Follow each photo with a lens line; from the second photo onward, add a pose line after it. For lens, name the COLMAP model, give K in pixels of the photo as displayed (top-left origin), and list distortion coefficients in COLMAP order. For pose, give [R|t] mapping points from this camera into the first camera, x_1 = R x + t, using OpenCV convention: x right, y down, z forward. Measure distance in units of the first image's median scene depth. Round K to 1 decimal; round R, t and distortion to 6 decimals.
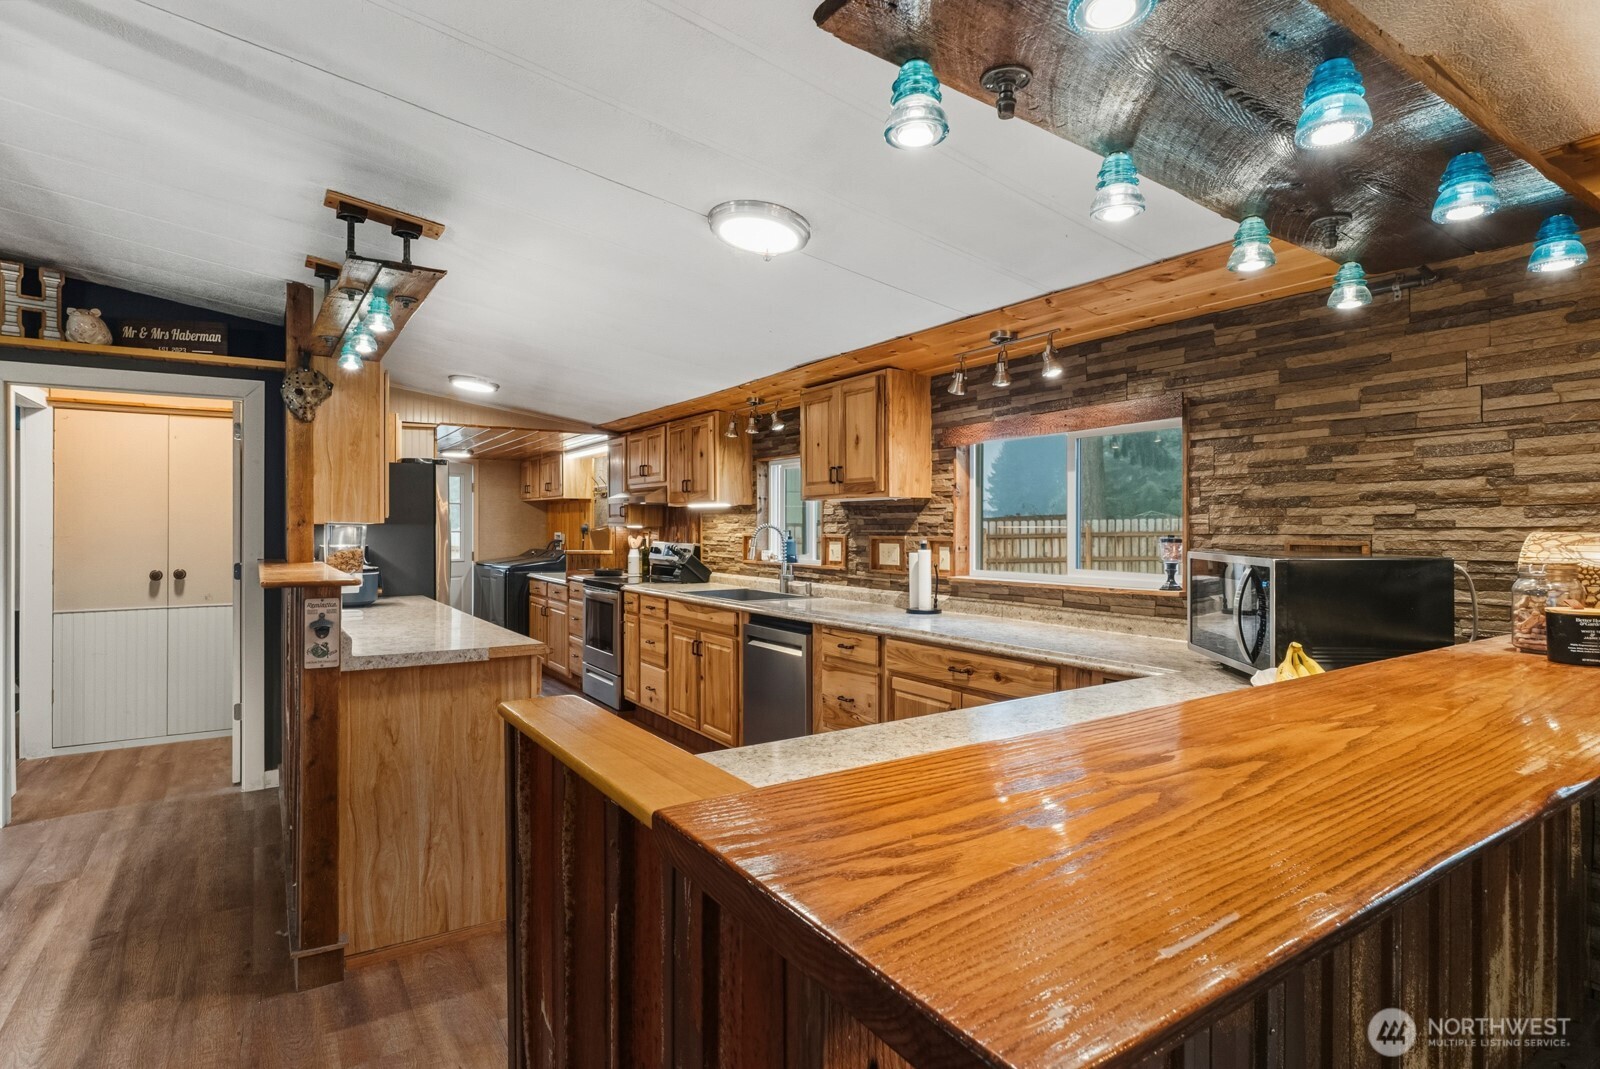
lens RADIAL K [[827.9, 0, 784.7], [0, 827.9, 523.8], [0, 0, 1]] dist [-0.018373, 0.003544]
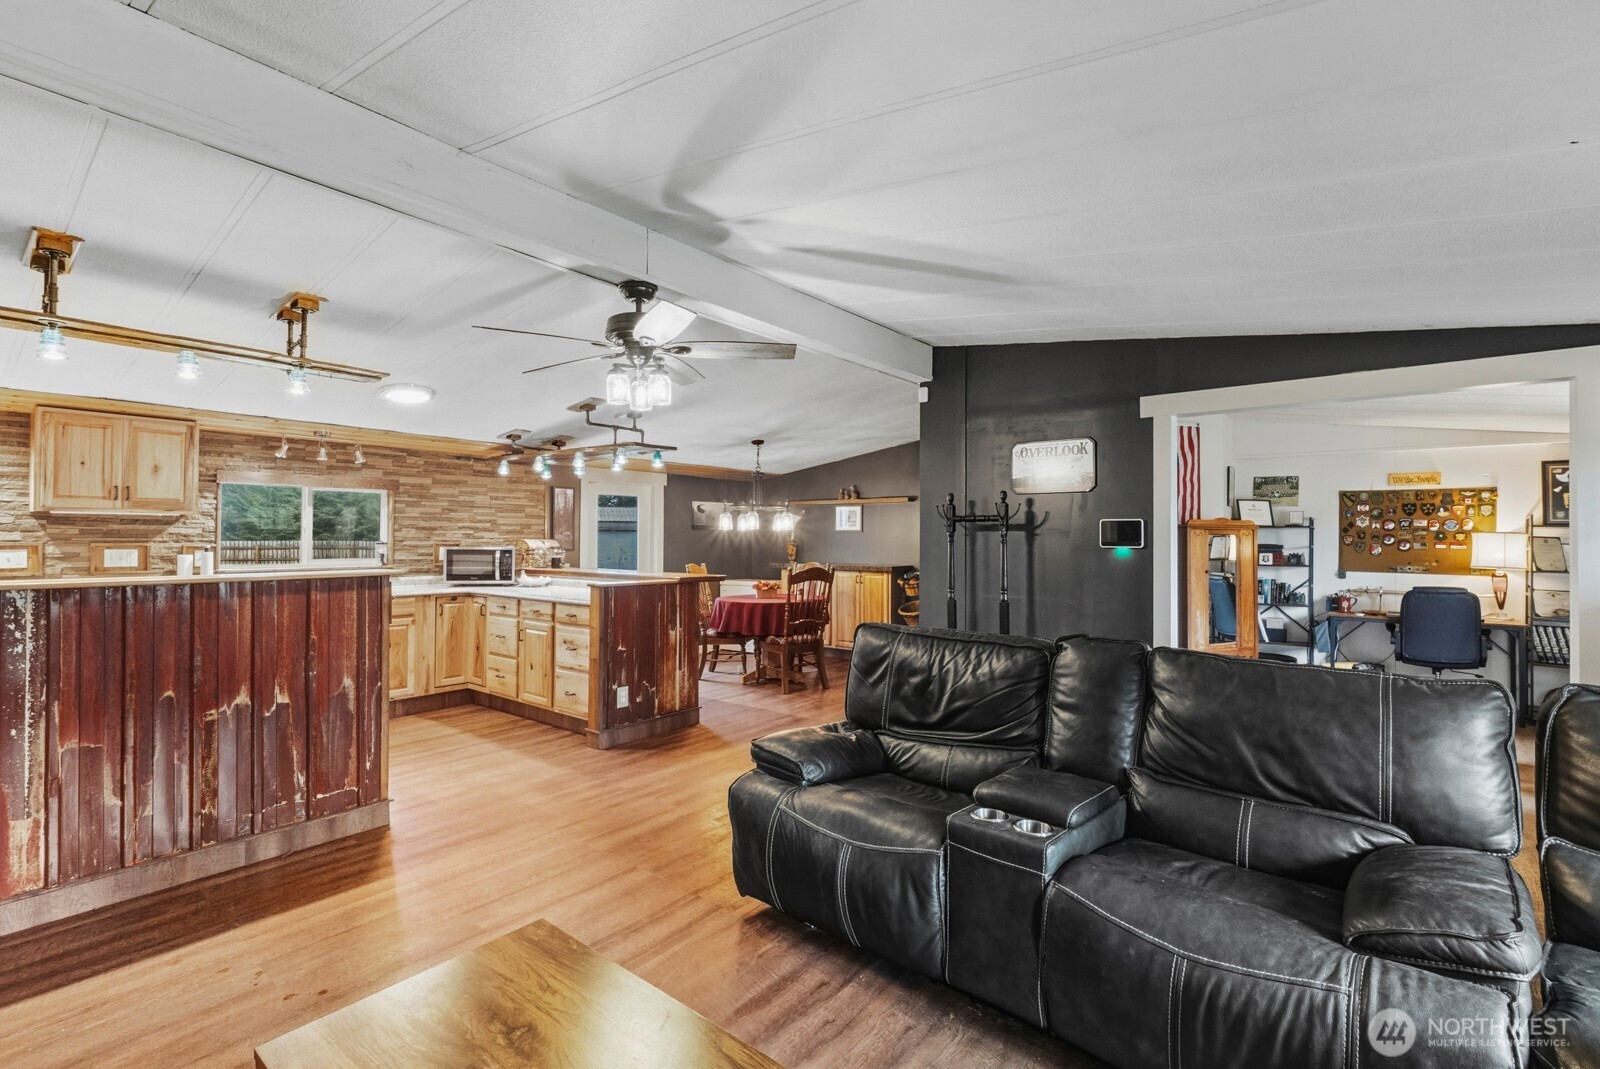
lens RADIAL K [[727.0, 0, 787.2], [0, 727.0, 528.3], [0, 0, 1]] dist [-0.007723, 0.002251]
pose [[-0.317569, 0.010677, 0.948175, -1.323943], [-0.010522, 0.999835, -0.014783, -0.002267], [-0.948177, -0.014672, -0.317404, 0.437059]]
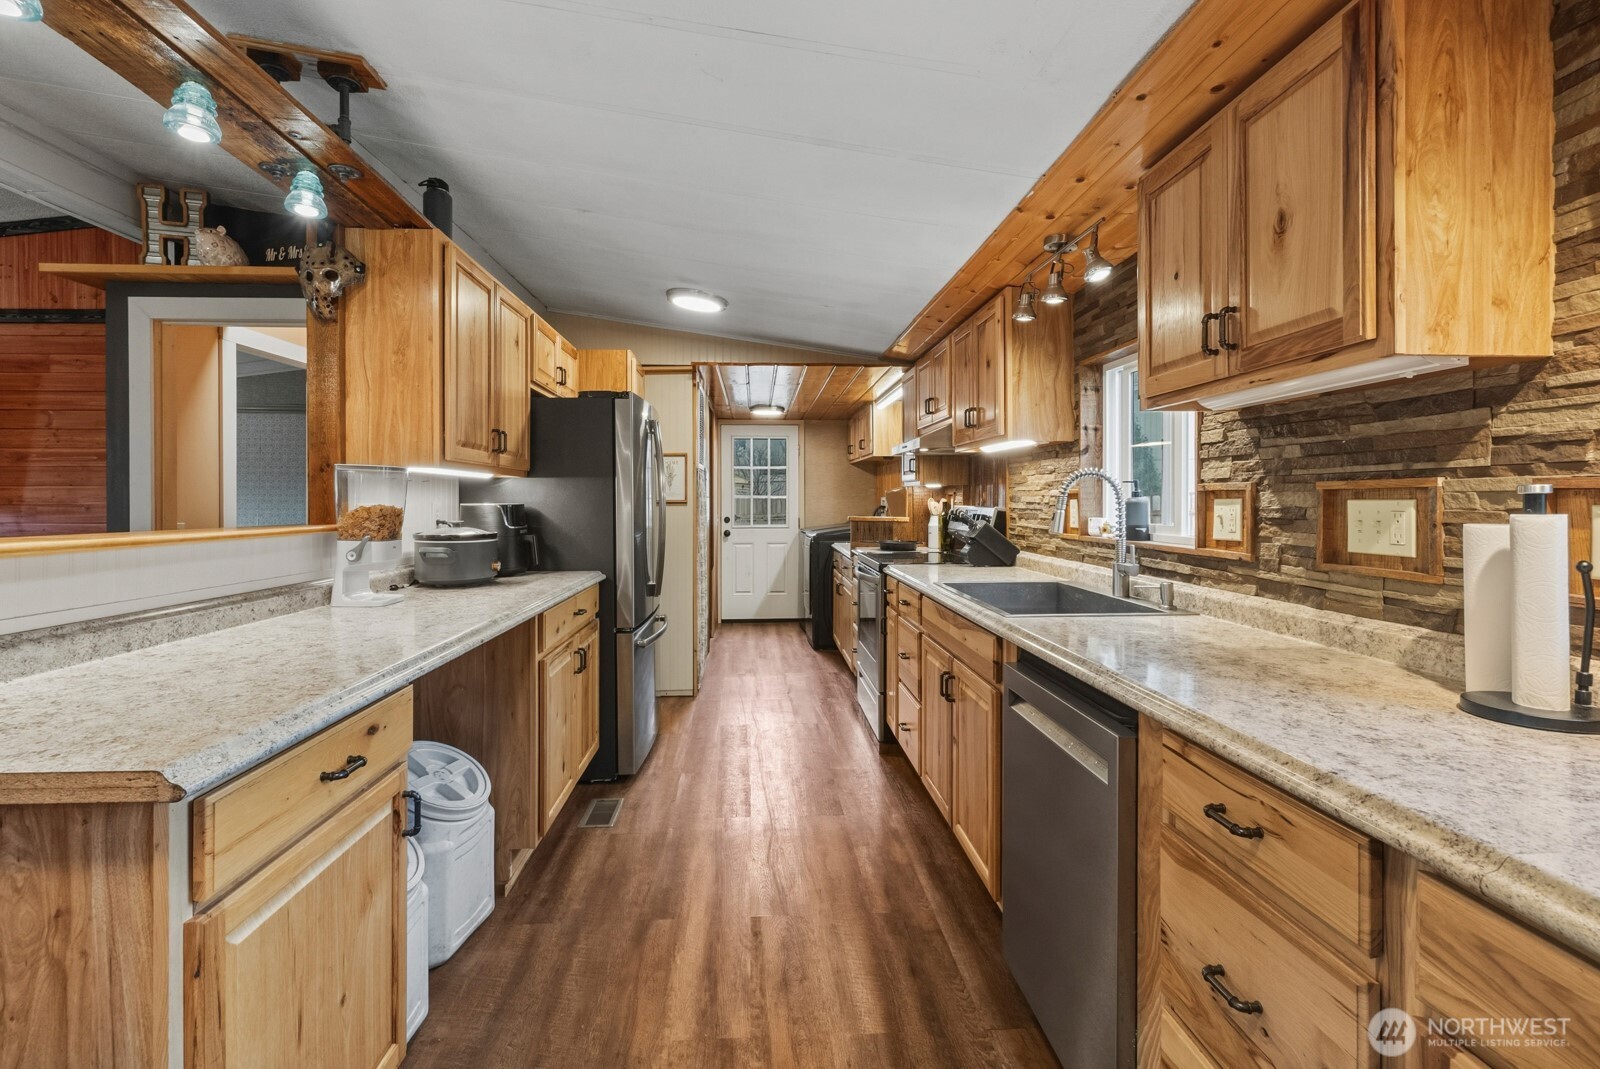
lens RADIAL K [[727.0, 0, 795.4], [0, 727.0, 501.3], [0, 0, 1]] dist [-0.007723, 0.002251]
pose [[0.872884, 0.000426, -0.487928, 0.056948], [0.002235, 0.999986, 0.004871, 0.024203], [0.487923, -0.005343, 0.872870, 0.618831]]
